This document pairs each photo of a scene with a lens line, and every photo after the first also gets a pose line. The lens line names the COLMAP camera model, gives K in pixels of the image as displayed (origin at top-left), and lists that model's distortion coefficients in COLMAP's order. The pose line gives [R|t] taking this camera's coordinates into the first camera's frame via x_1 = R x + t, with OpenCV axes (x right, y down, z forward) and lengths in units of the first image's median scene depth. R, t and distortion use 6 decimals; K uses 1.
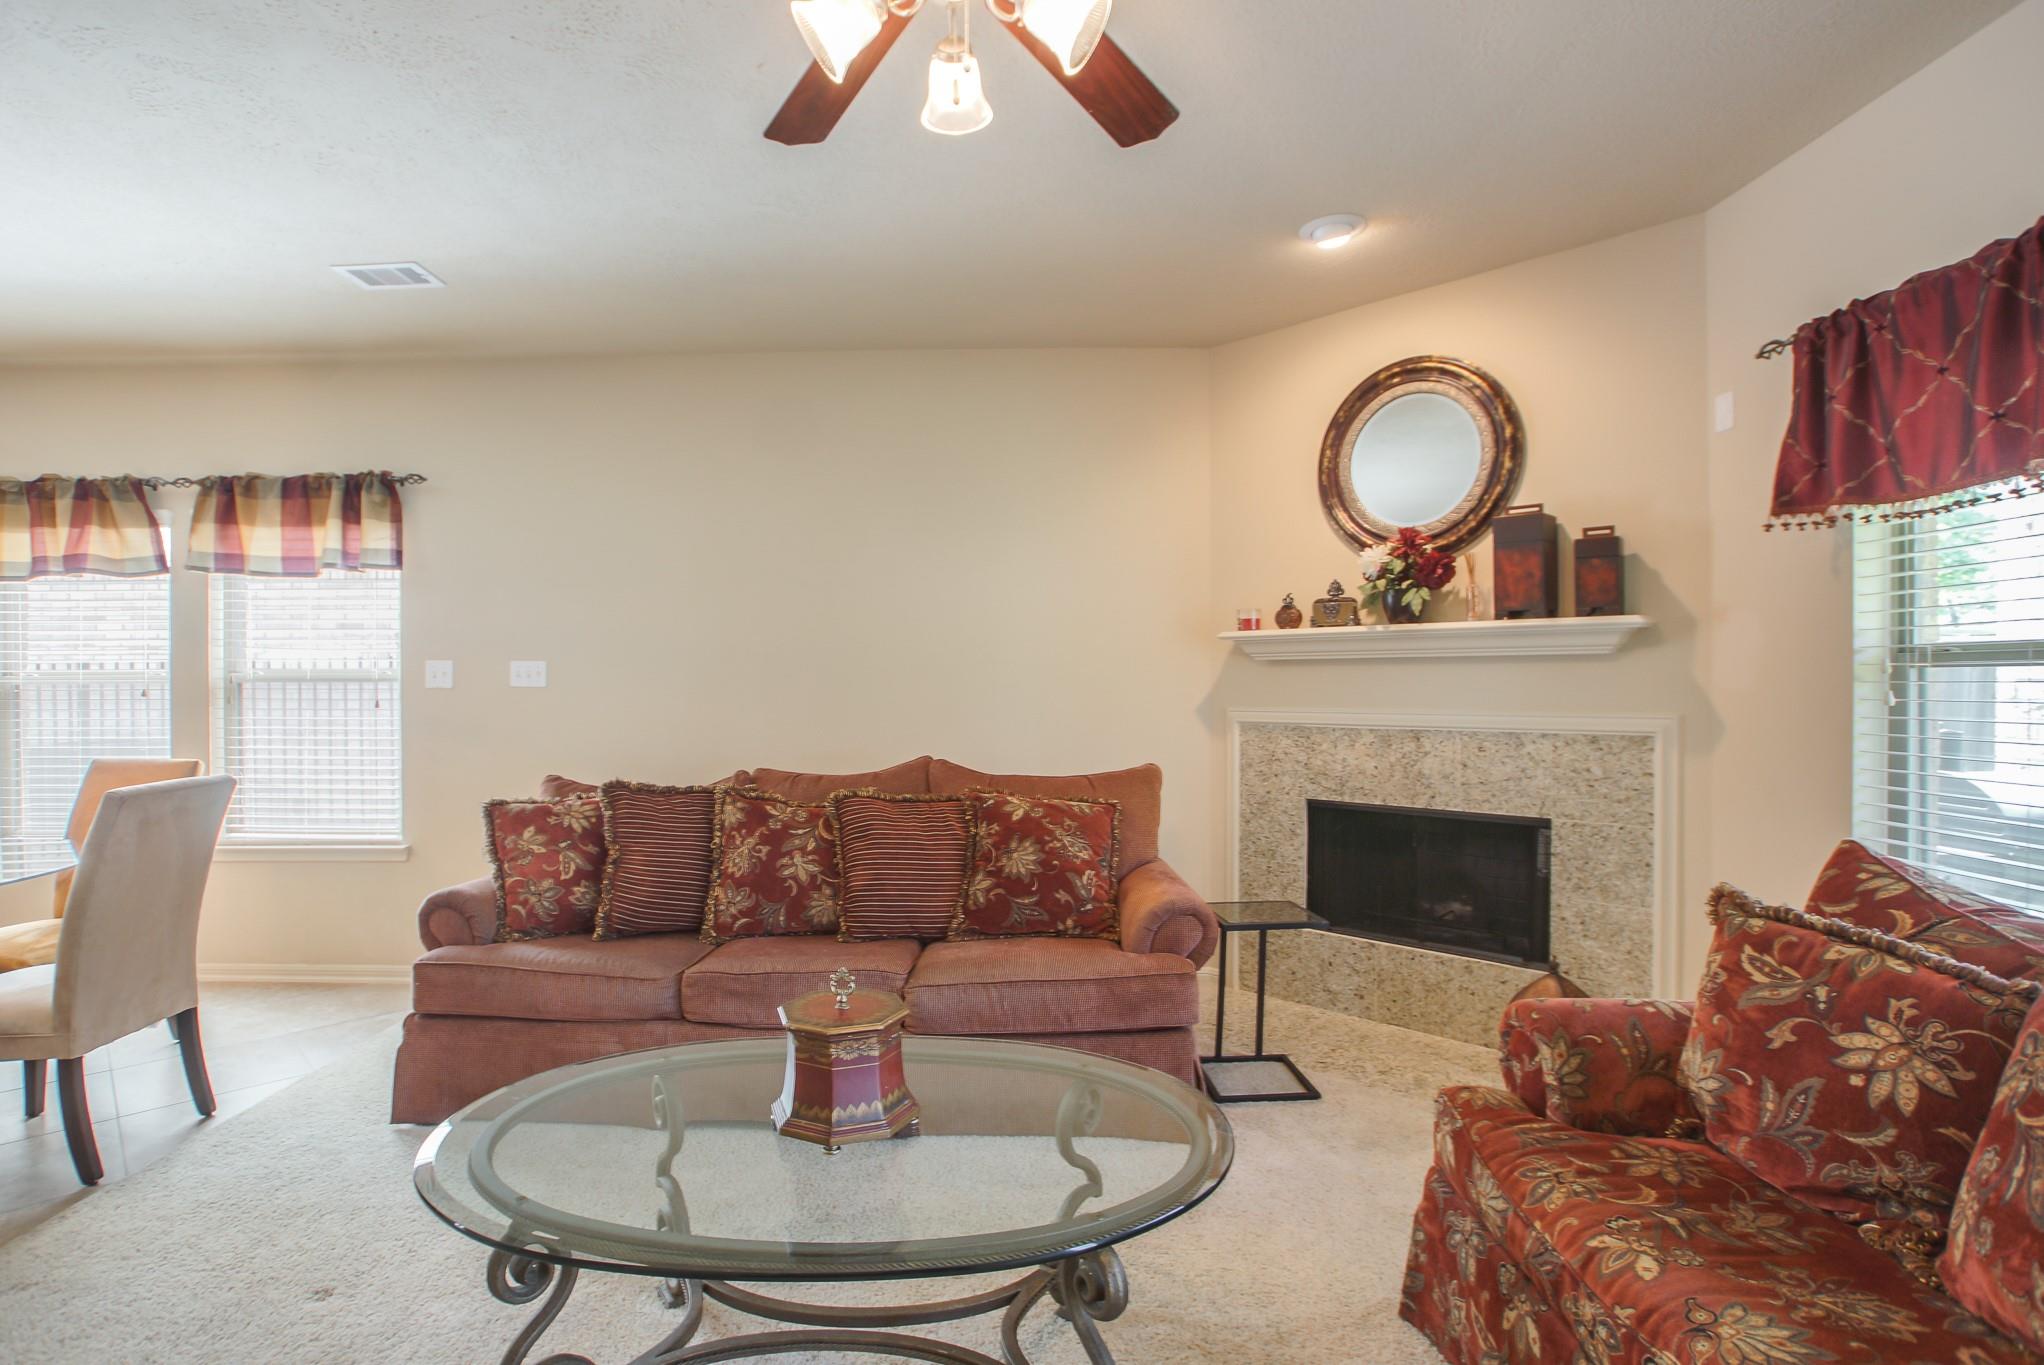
lens RADIAL K [[979.4, 0, 1011.8], [0, 979.4, 688.7], [0, 0, 1]] dist [-0.063455, 0.026387]
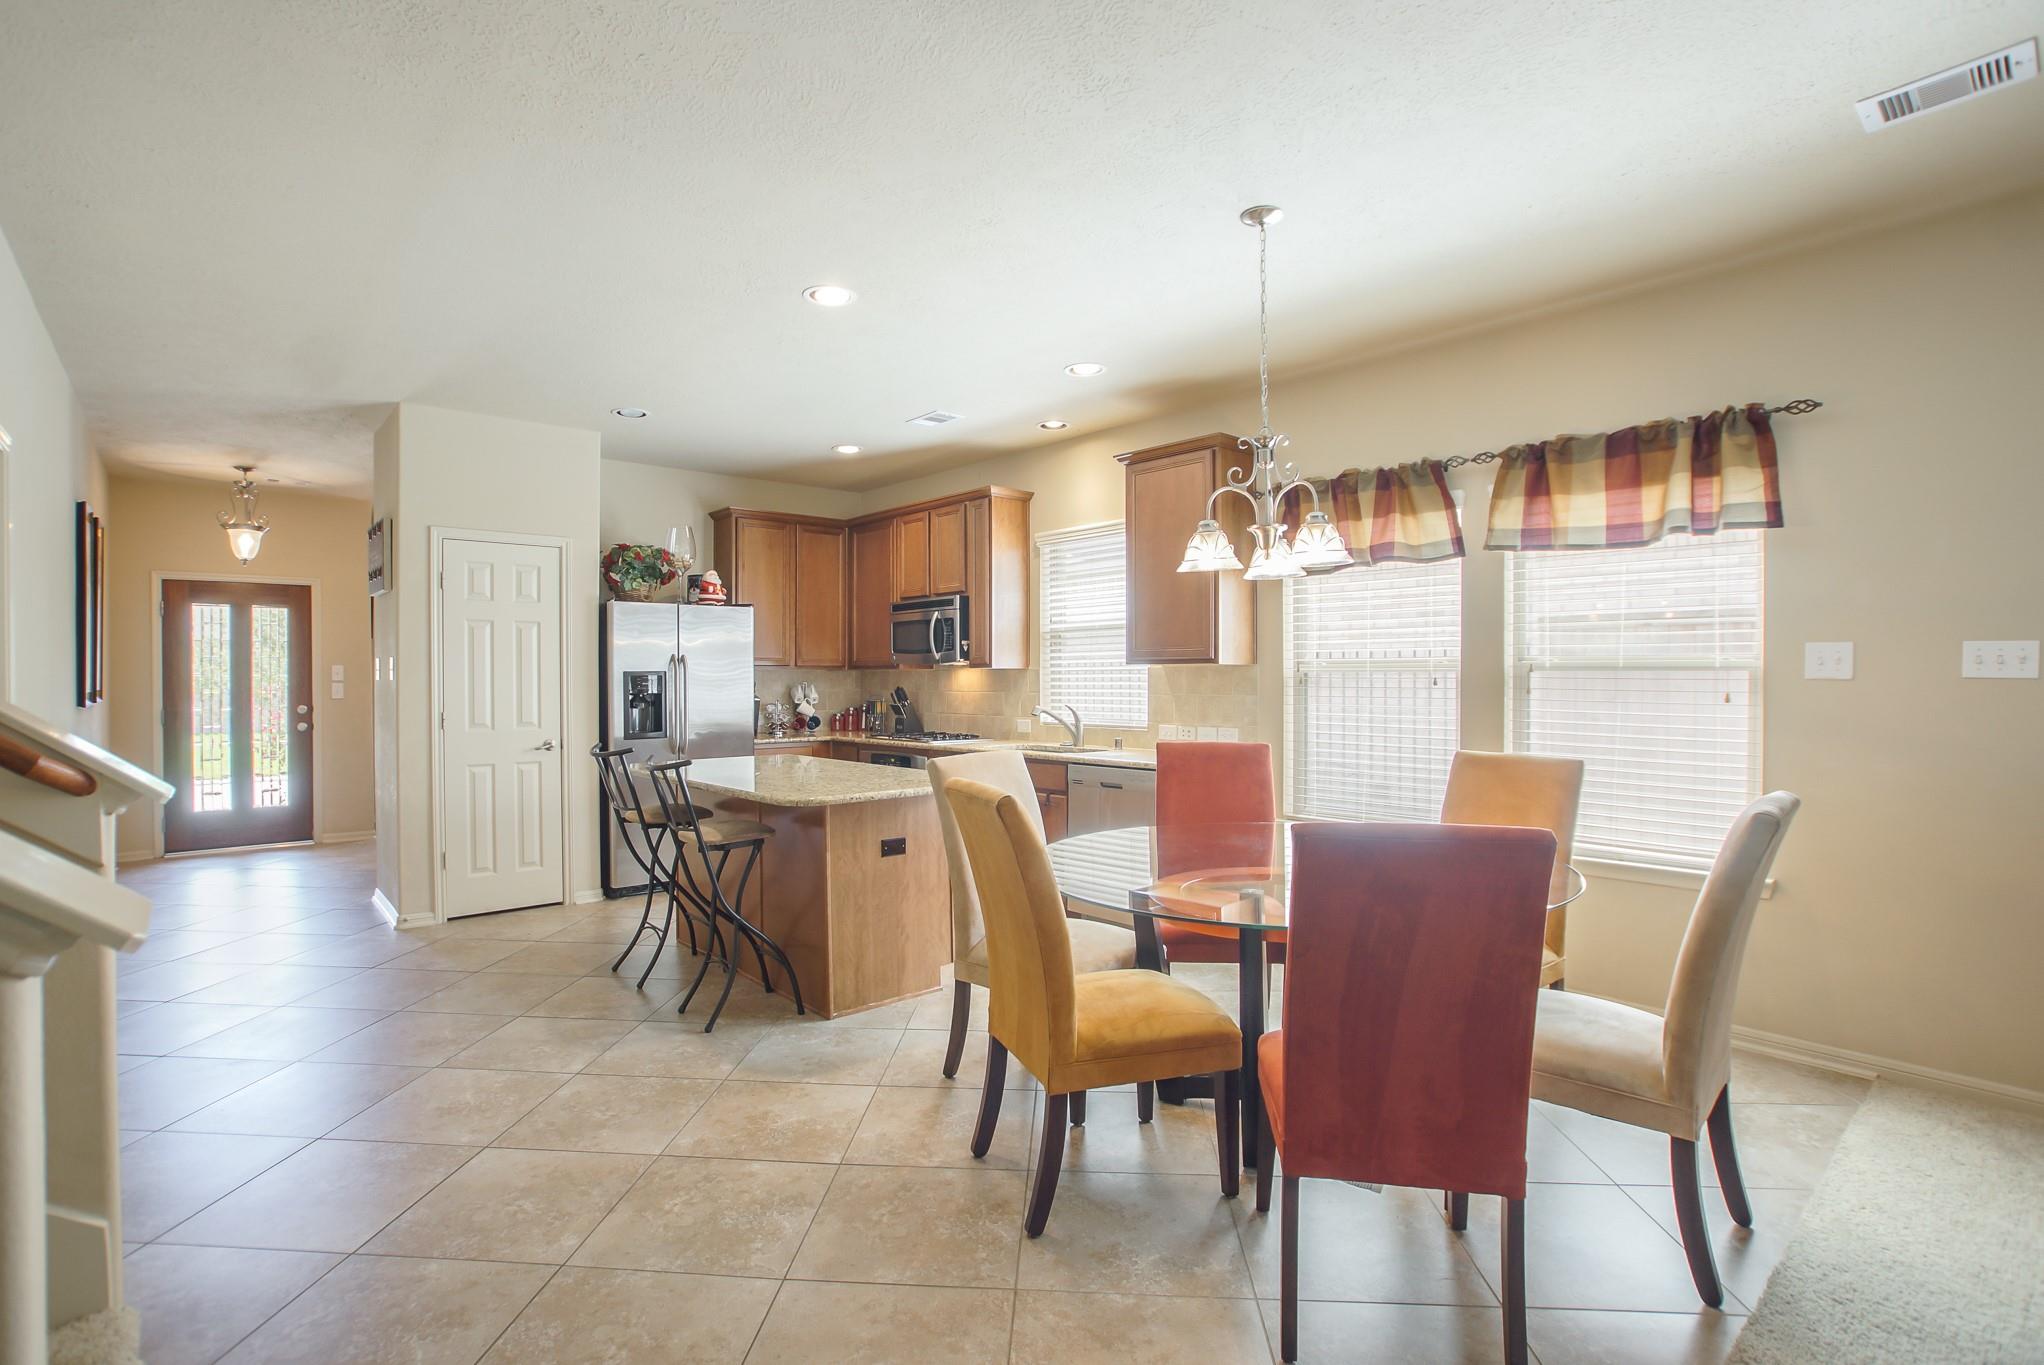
lens RADIAL K [[979.4, 0, 1002.3], [0, 979.4, 684.0], [0, 0, 1]] dist [-0.063455, 0.026387]
pose [[0.650828, 0.011039, -0.759145, -0.569675], [-0.006457, 0.999939, 0.009004, 0.000295], [0.759198, -0.000958, 0.650859, 0.024382]]
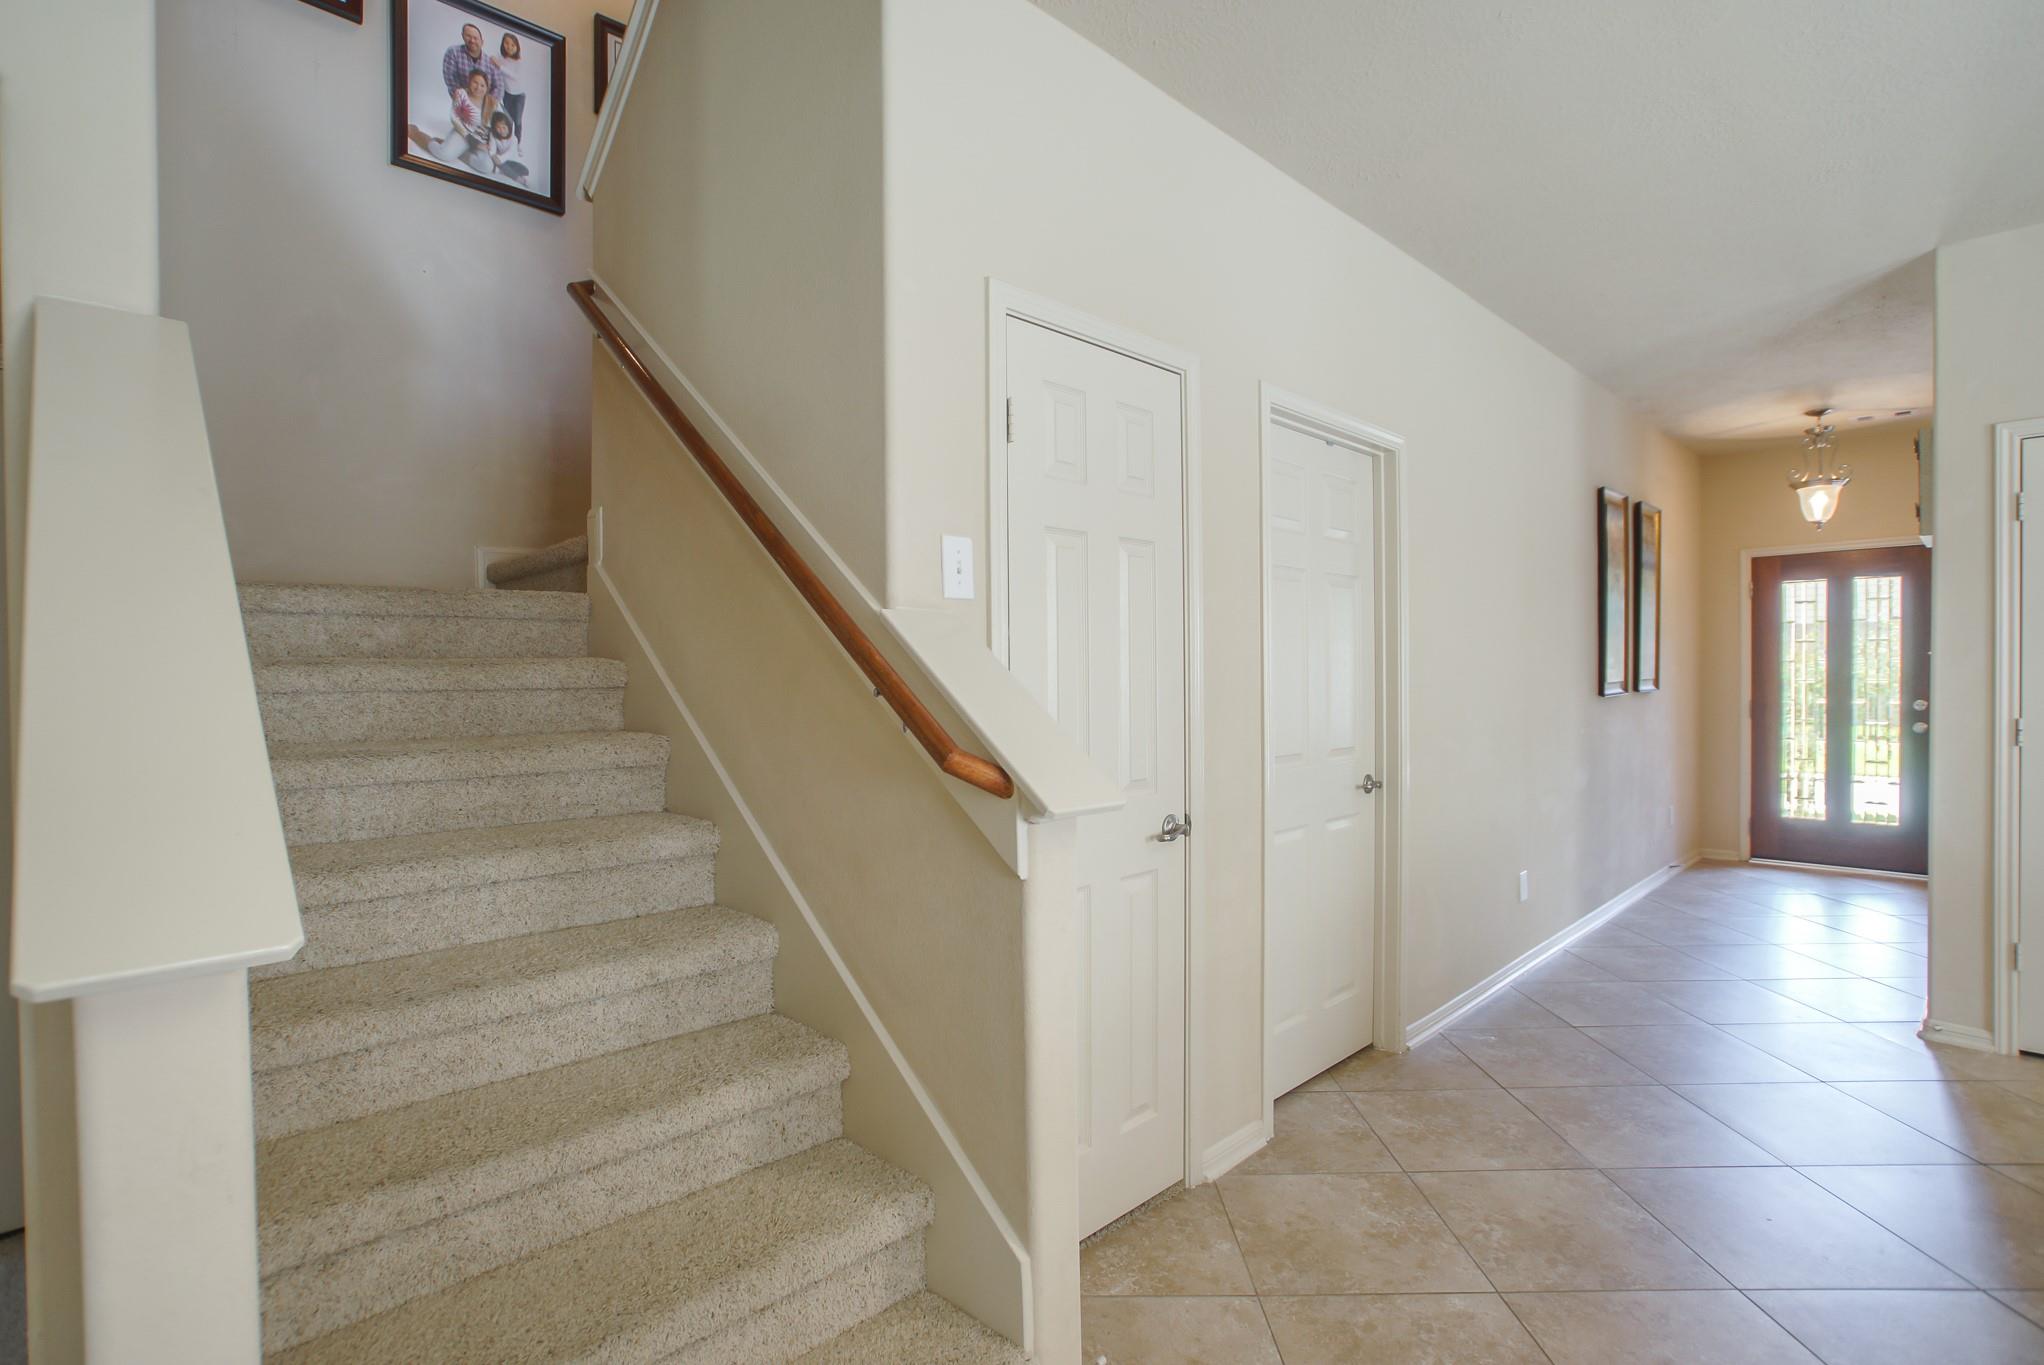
lens RADIAL K [[979.4, 0, 992.0], [0, 979.4, 691.0], [0, 0, 1]] dist [-0.063455, 0.026387]
pose [[-0.728045, 0.025379, -0.685059, -0.926572], [0.009554, 0.999593, 0.026879, 0.002531], [0.685463, 0.013024, -0.727991, 0.323181]]
